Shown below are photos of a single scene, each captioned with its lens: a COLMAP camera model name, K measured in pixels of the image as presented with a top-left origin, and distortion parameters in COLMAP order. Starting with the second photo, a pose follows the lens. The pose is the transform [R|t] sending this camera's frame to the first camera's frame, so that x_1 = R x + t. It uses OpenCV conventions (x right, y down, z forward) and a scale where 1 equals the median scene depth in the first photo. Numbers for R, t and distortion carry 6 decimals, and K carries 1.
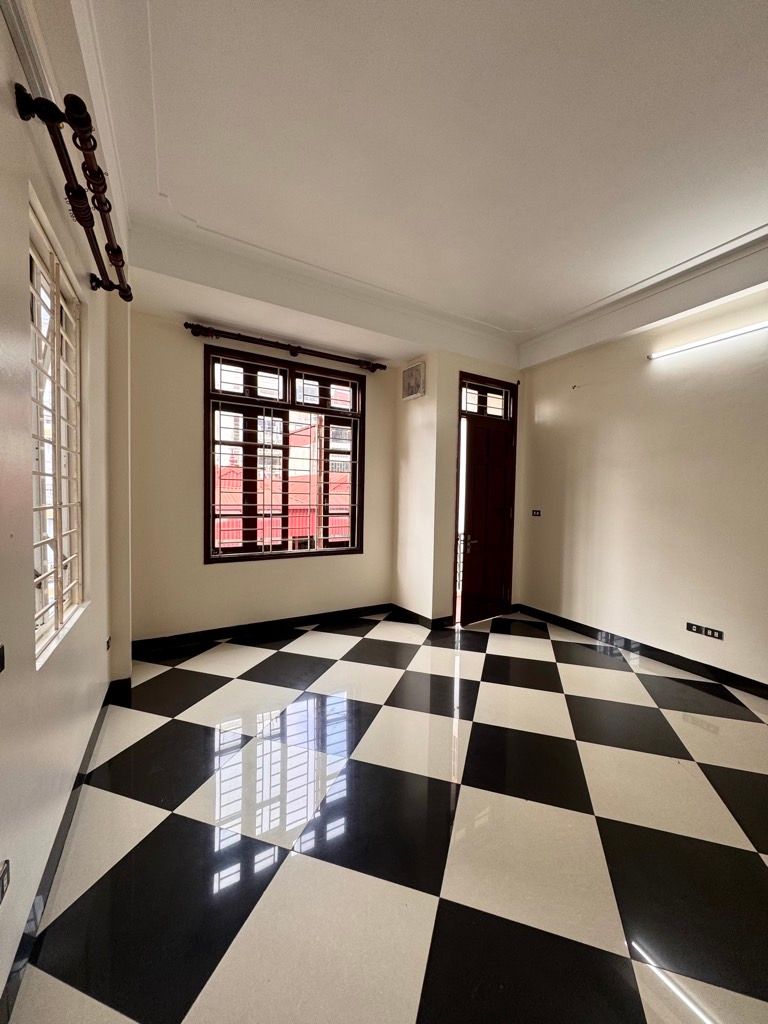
lens RADIAL K [[408.1, 0, 386.2], [0, 408.1, 509.8], [0, 0, 1]] dist [-0.002717, 0.000676]
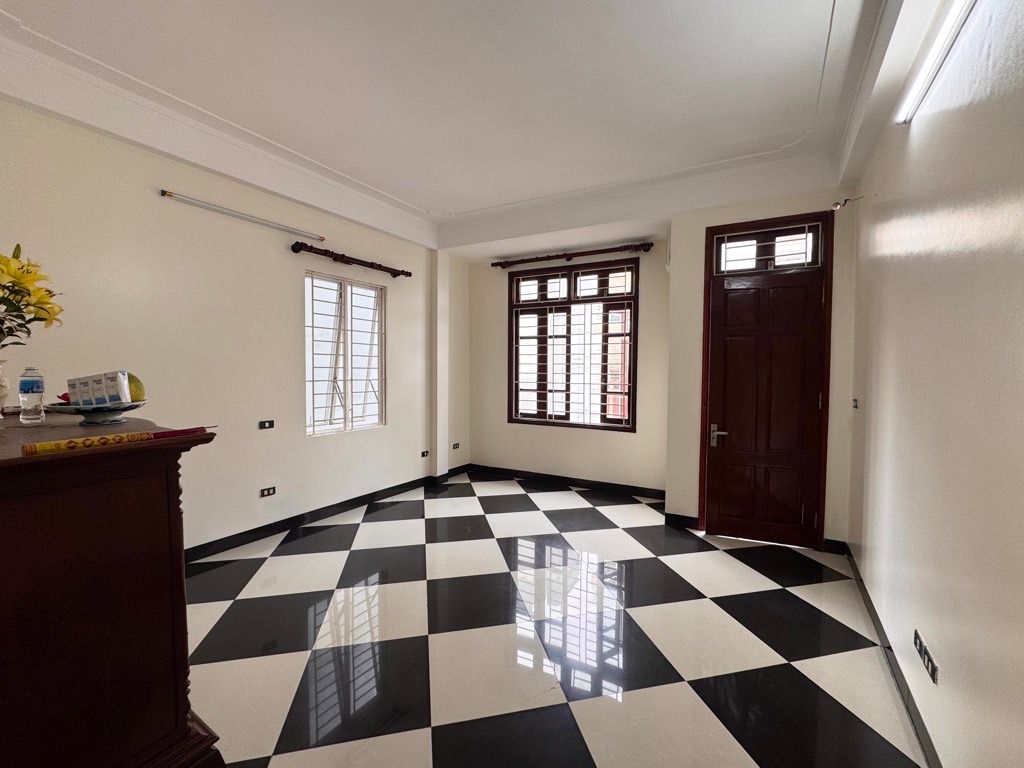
lens RADIAL K [[408.1, 0, 511.2], [0, 408.1, 383.5], [0, 0, 1]] dist [-0.002717, 0.000676]
pose [[0.505476, 0.015613, -0.862699, 0.719328], [-0.035586, 0.999363, -0.002765, -0.001659], [0.862107, 0.032097, 0.505709, 0.240547]]
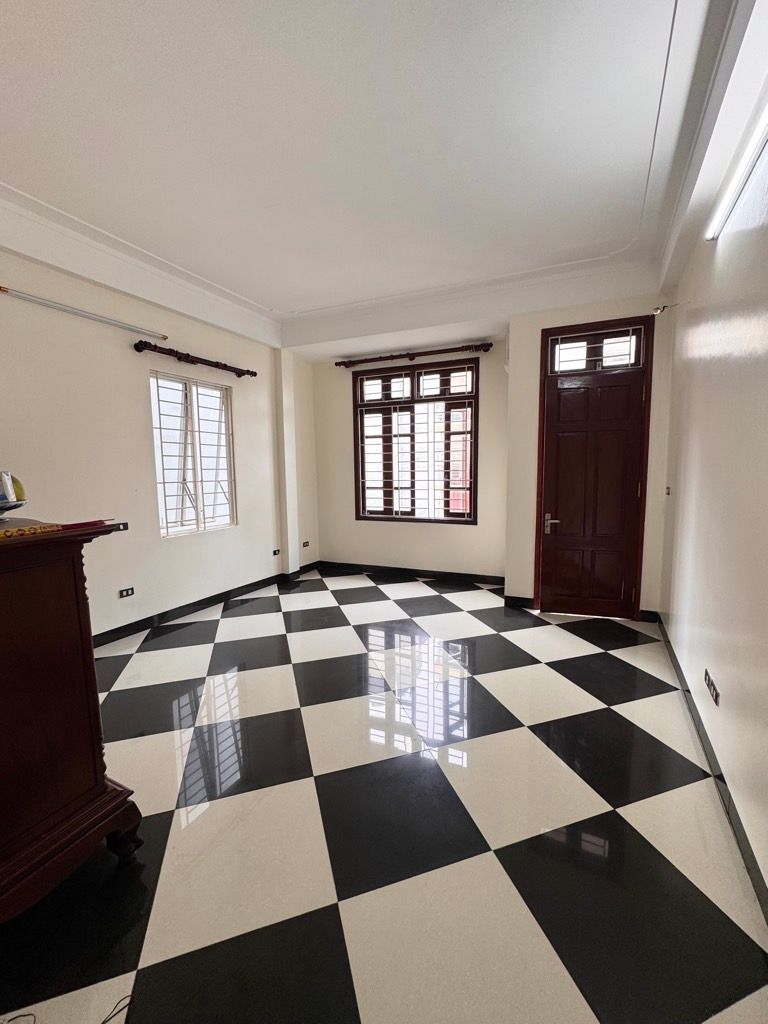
lens RADIAL K [[408.1, 0, 385.7], [0, 408.1, 513.0], [0, 0, 1]] dist [-0.002717, 0.000676]
pose [[0.580137, 0.059781, -0.812322, 0.744391], [-0.011915, 0.997819, 0.064923, 0.007940], [0.814432, -0.027986, 0.579584, 0.193455]]
